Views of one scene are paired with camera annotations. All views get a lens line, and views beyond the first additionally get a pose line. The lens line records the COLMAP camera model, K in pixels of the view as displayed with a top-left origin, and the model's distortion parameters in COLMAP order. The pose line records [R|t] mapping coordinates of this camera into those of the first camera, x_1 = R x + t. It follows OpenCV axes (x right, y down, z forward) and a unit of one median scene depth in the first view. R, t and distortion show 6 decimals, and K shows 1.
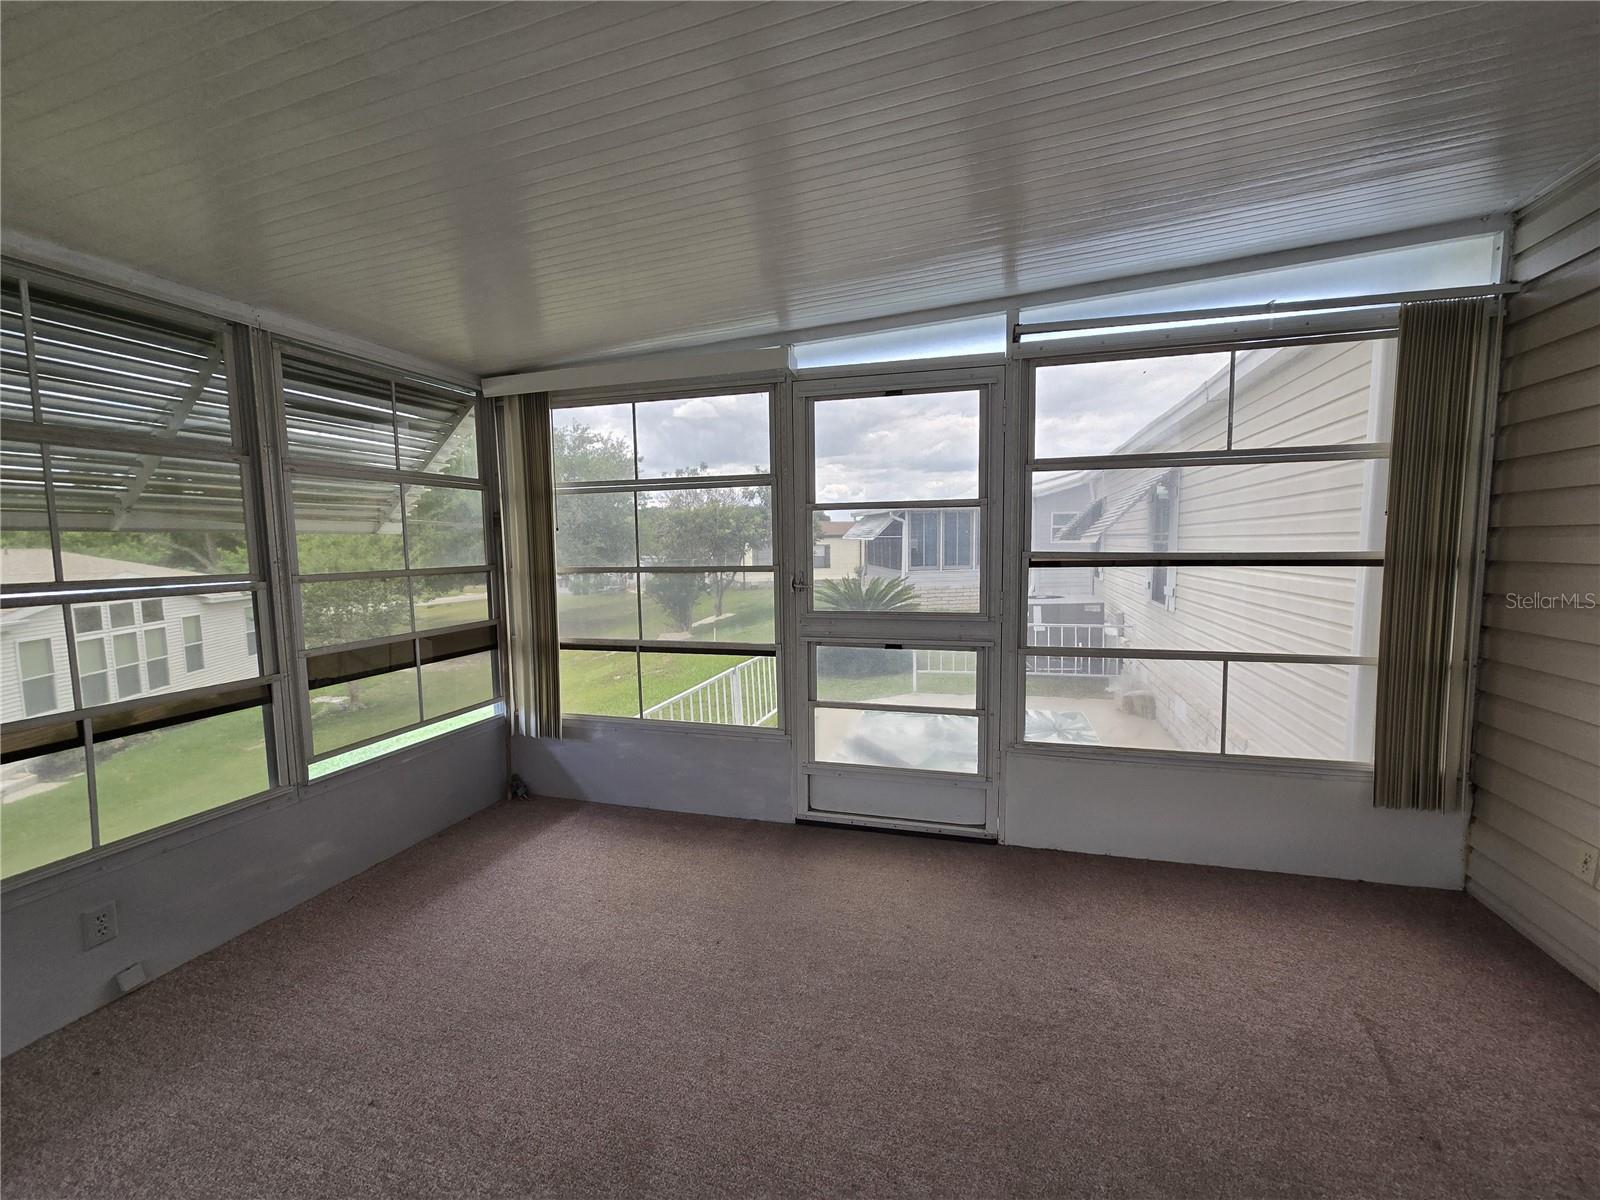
lens RADIAL K [[657.3, 0, 802.9], [0, 657.3, 600.3], [0, 0, 1]] dist [-0.000623, 0.002147]
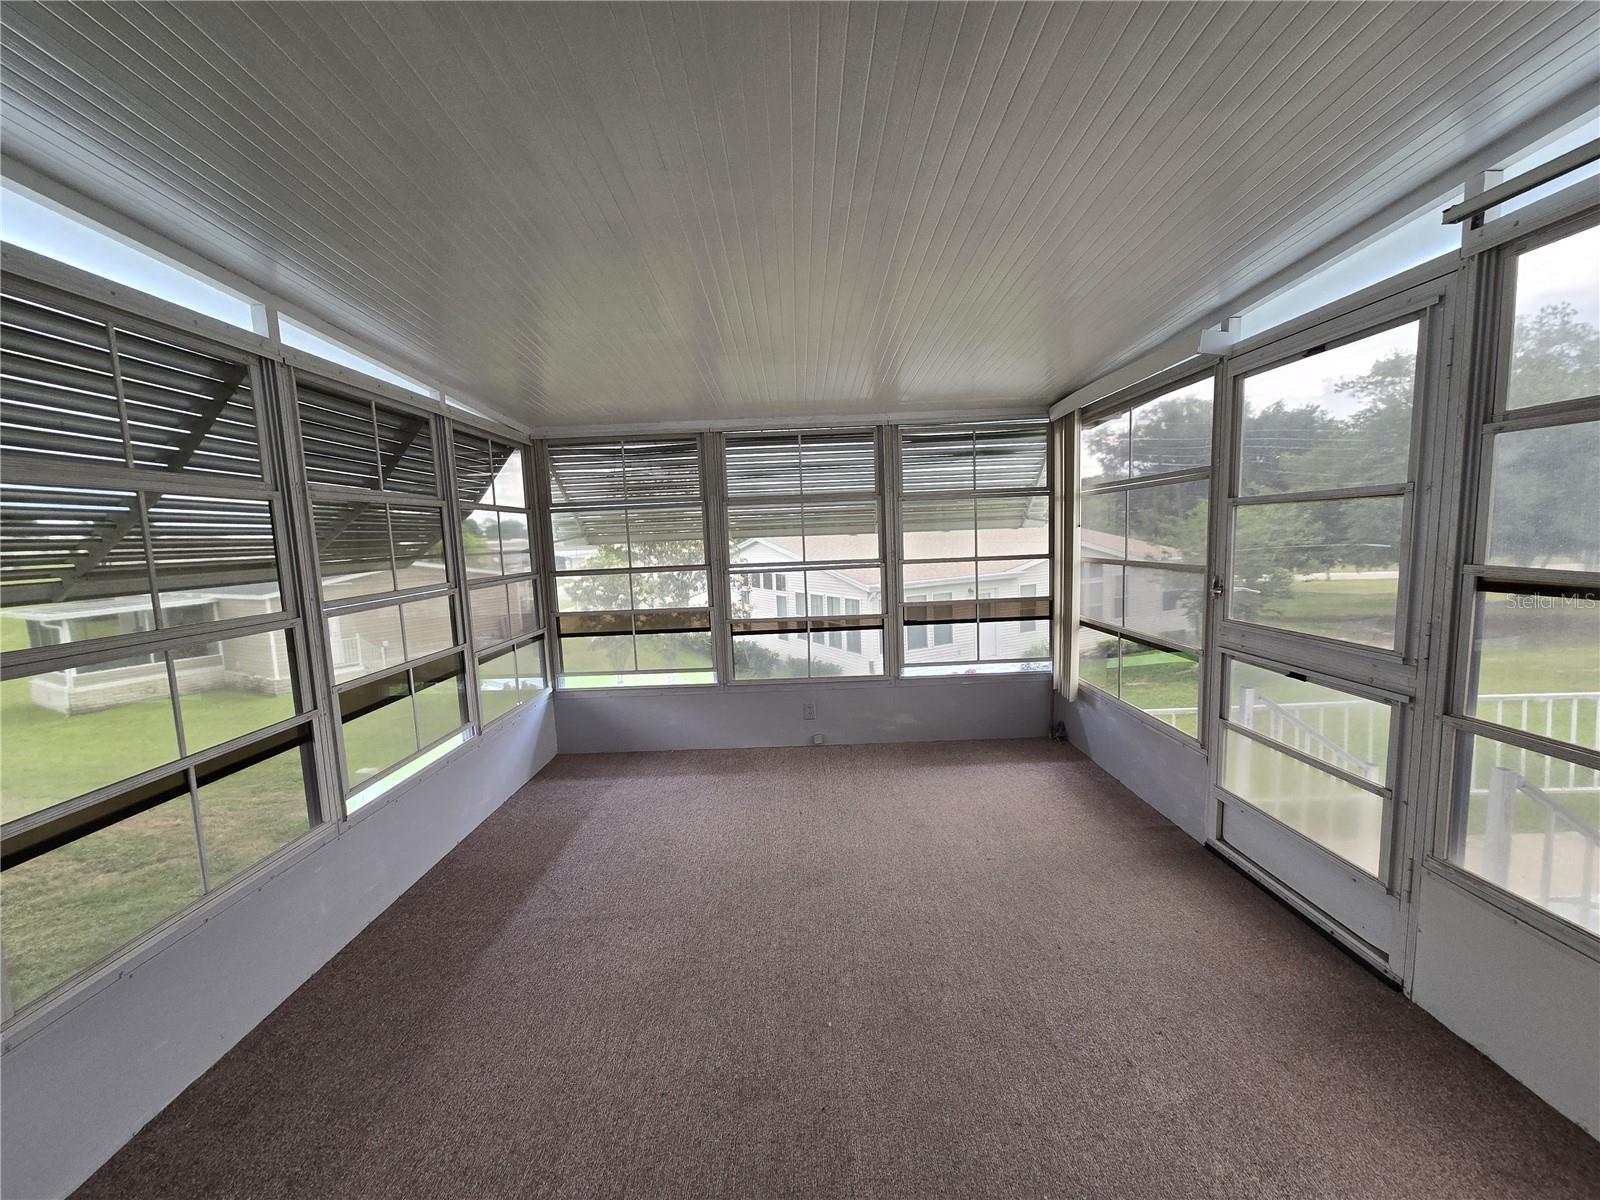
lens RADIAL K [[657.3, 0, 801.1], [0, 657.3, 606.3], [0, 0, 1]] dist [-0.000623, 0.002147]
pose [[0.285654, 0.107035, -0.952337, 0.746212], [-0.047880, 0.994096, 0.097367, -0.064734], [0.957136, 0.017785, 0.289092, 0.209403]]
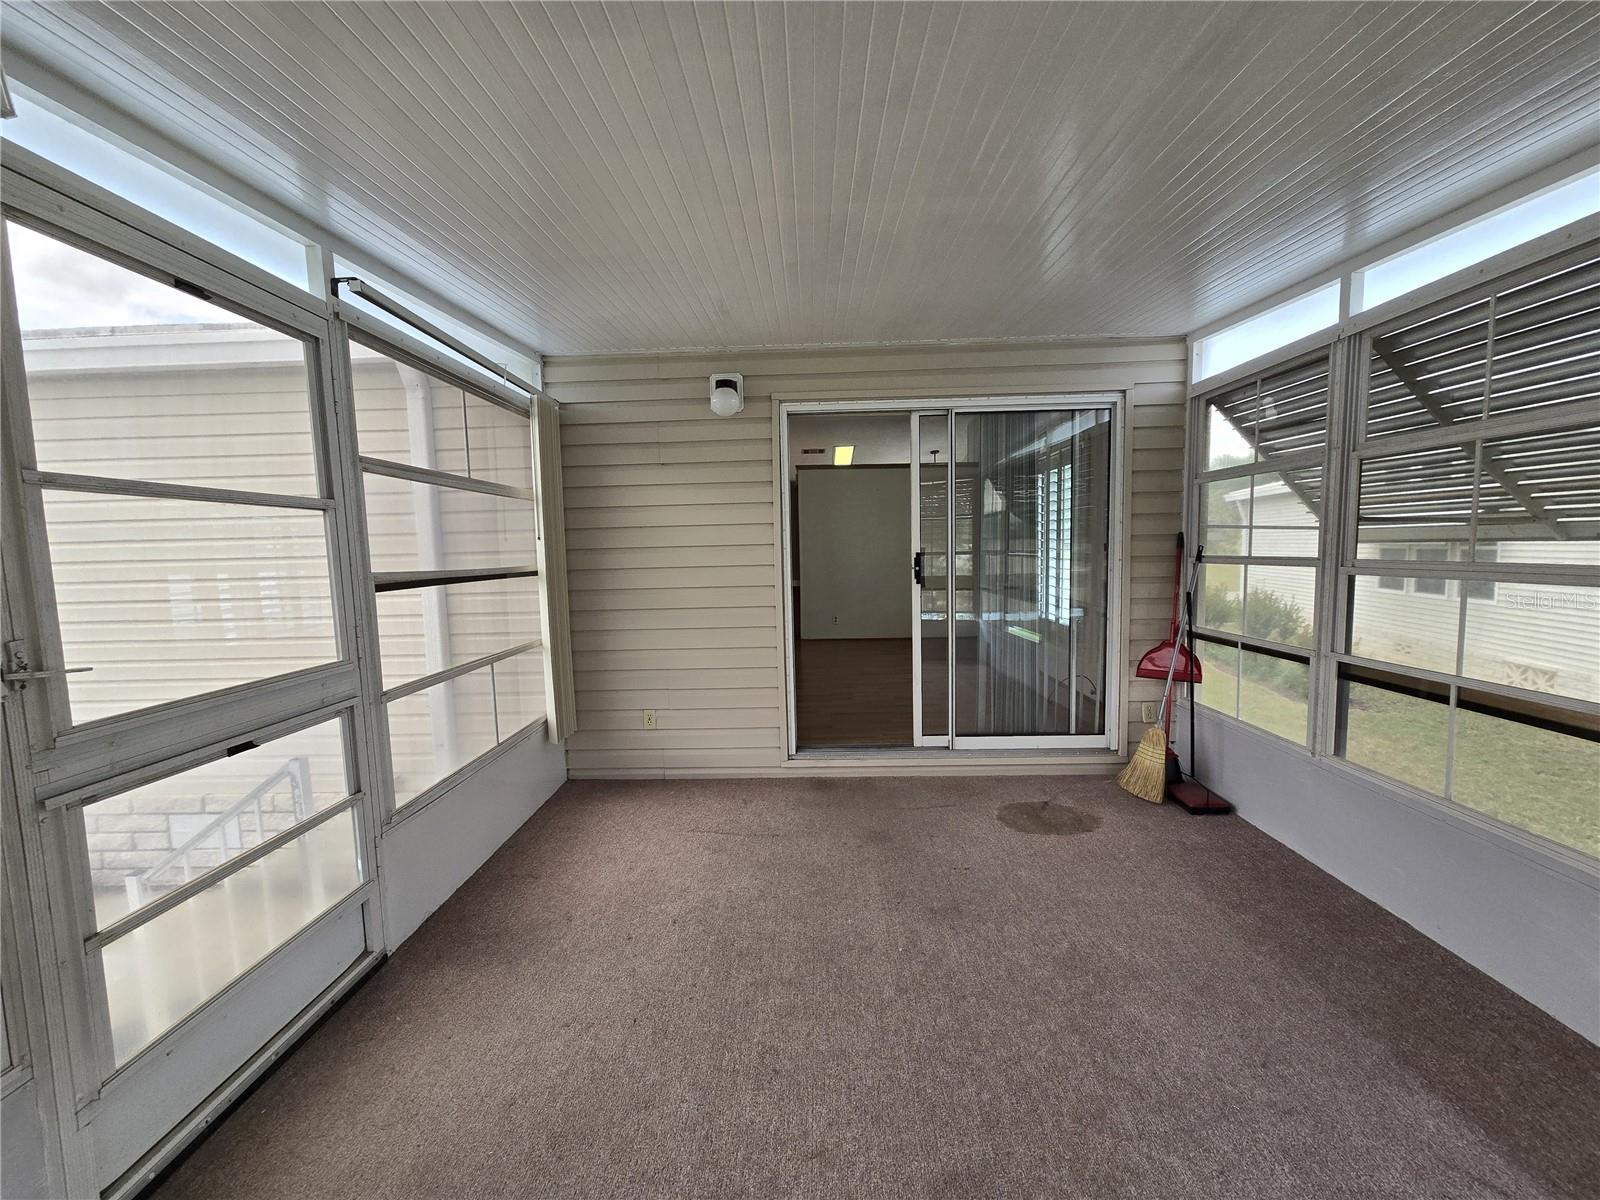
lens RADIAL K [[657.3, 0, 798.8], [0, 657.3, 605.1], [0, 0, 1]] dist [-0.000623, 0.002147]
pose [[-0.260171, -0.067791, 0.963180, -0.542786], [0.109116, 0.989078, 0.099088, -0.056914], [-0.959377, 0.130878, -0.249932, 0.701413]]
